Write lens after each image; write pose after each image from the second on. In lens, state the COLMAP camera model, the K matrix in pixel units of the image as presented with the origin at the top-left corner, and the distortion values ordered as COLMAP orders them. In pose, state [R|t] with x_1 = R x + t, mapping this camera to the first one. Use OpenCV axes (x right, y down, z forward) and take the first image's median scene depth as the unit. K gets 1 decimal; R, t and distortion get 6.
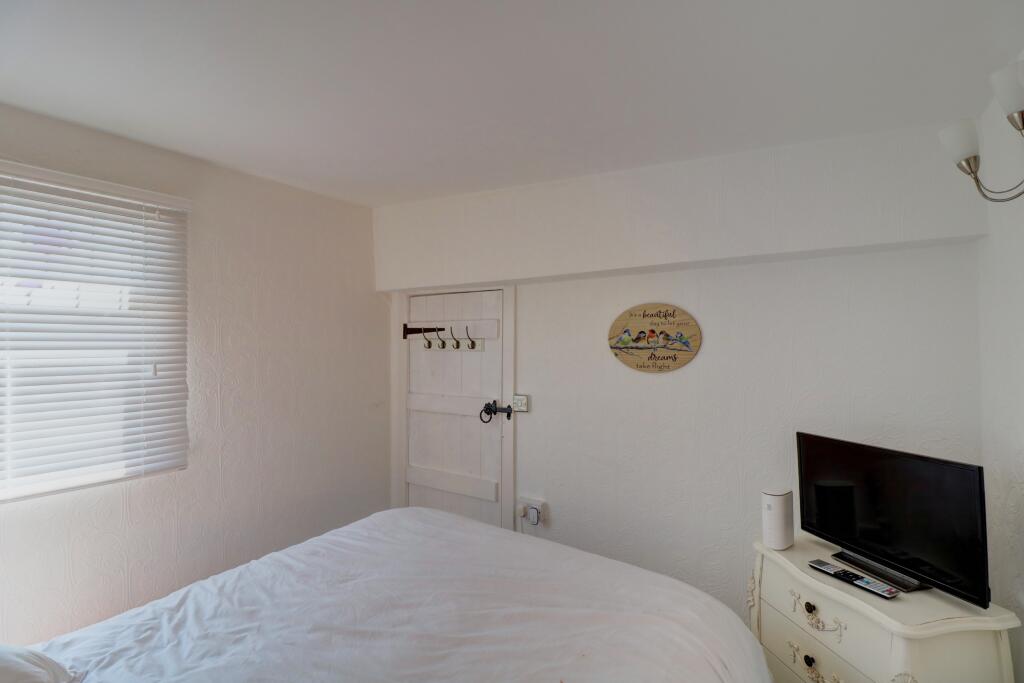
lens RADIAL K [[485.9, 0, 518.0], [0, 485.9, 336.5], [0, 0, 1]] dist [0.001526, -0.015990]
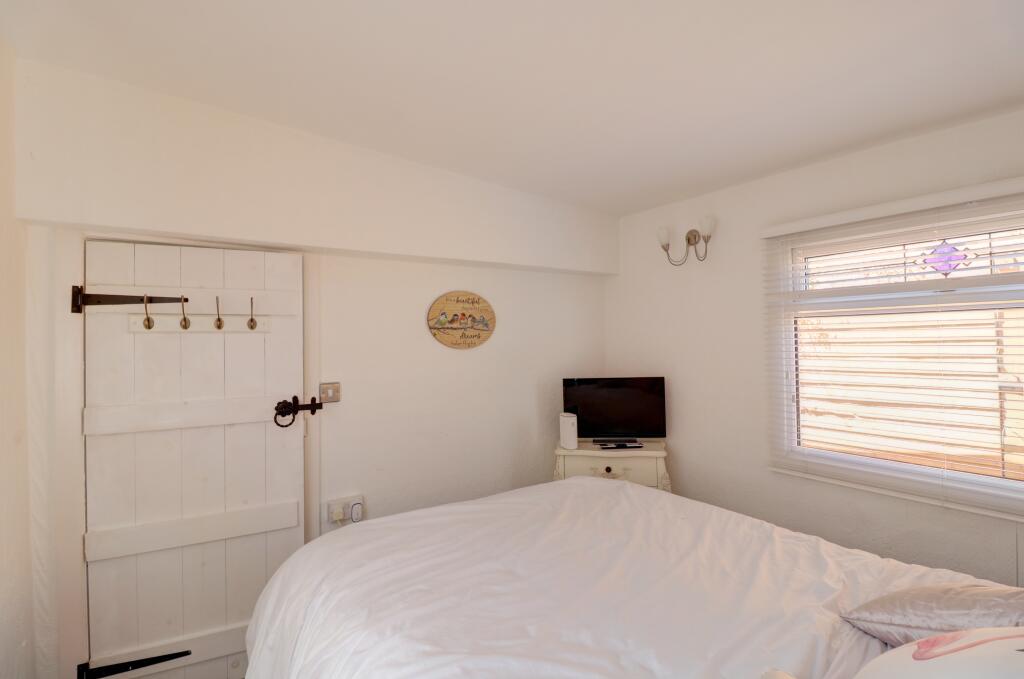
lens RADIAL K [[485.9, 0, 518.0], [0, 485.9, 334.5], [0, 0, 1]] dist [0.001526, -0.015990]
pose [[0.312899, 0.006725, 0.949763, -0.809766], [0.000888, 0.999972, -0.007373, 0.046888], [-0.949786, 0.003150, 0.312884, 0.489468]]
